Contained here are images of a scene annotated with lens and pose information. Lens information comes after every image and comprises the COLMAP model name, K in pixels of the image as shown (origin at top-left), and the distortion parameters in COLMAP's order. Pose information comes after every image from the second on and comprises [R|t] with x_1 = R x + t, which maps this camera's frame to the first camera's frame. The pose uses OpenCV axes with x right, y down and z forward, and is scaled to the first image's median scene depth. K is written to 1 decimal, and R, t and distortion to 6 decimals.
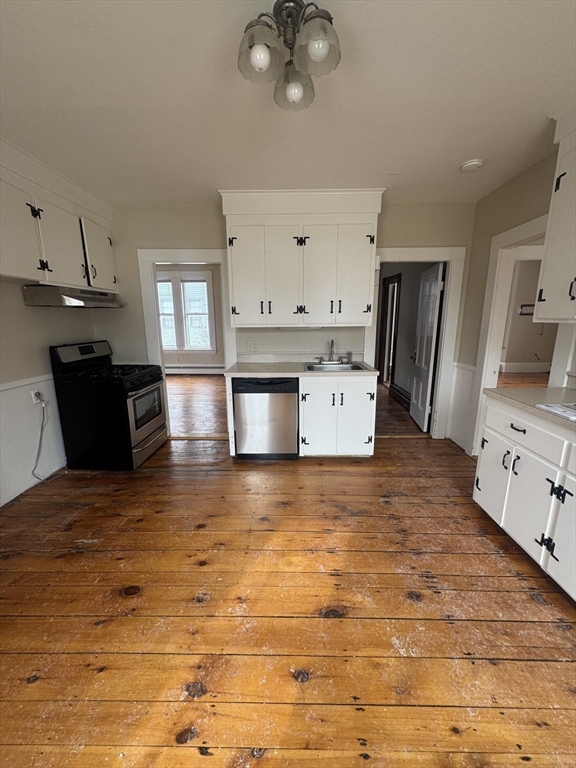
lens RADIAL K [[305.6, 0, 288.0], [0, 305.6, 384.2], [0, 0, 1]] dist [-0.001876, 0.000258]
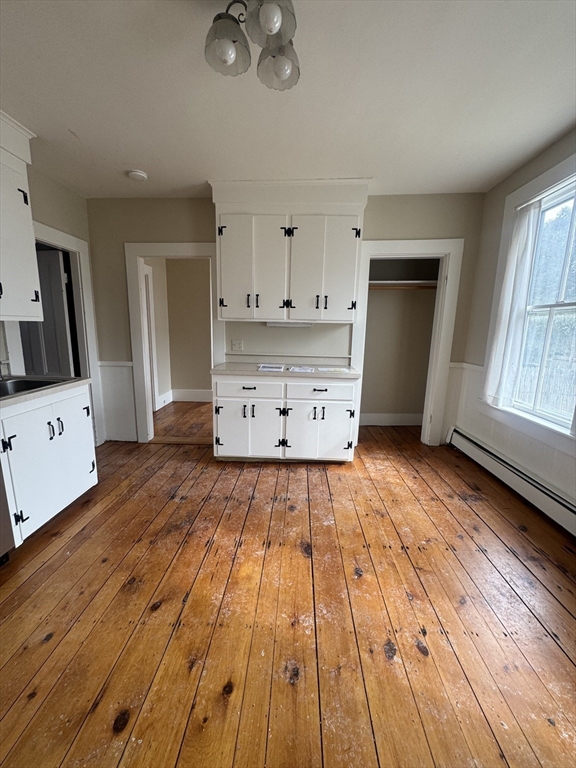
lens RADIAL K [[305.6, 0, 288.0], [0, 305.6, 384.2], [0, 0, 1]] dist [-0.001876, 0.000258]
pose [[0.021289, -0.176006, 0.984159, -0.738538], [0.189416, 0.967264, 0.168887, -0.095488], [-0.981666, 0.182820, 0.053930, 0.687659]]
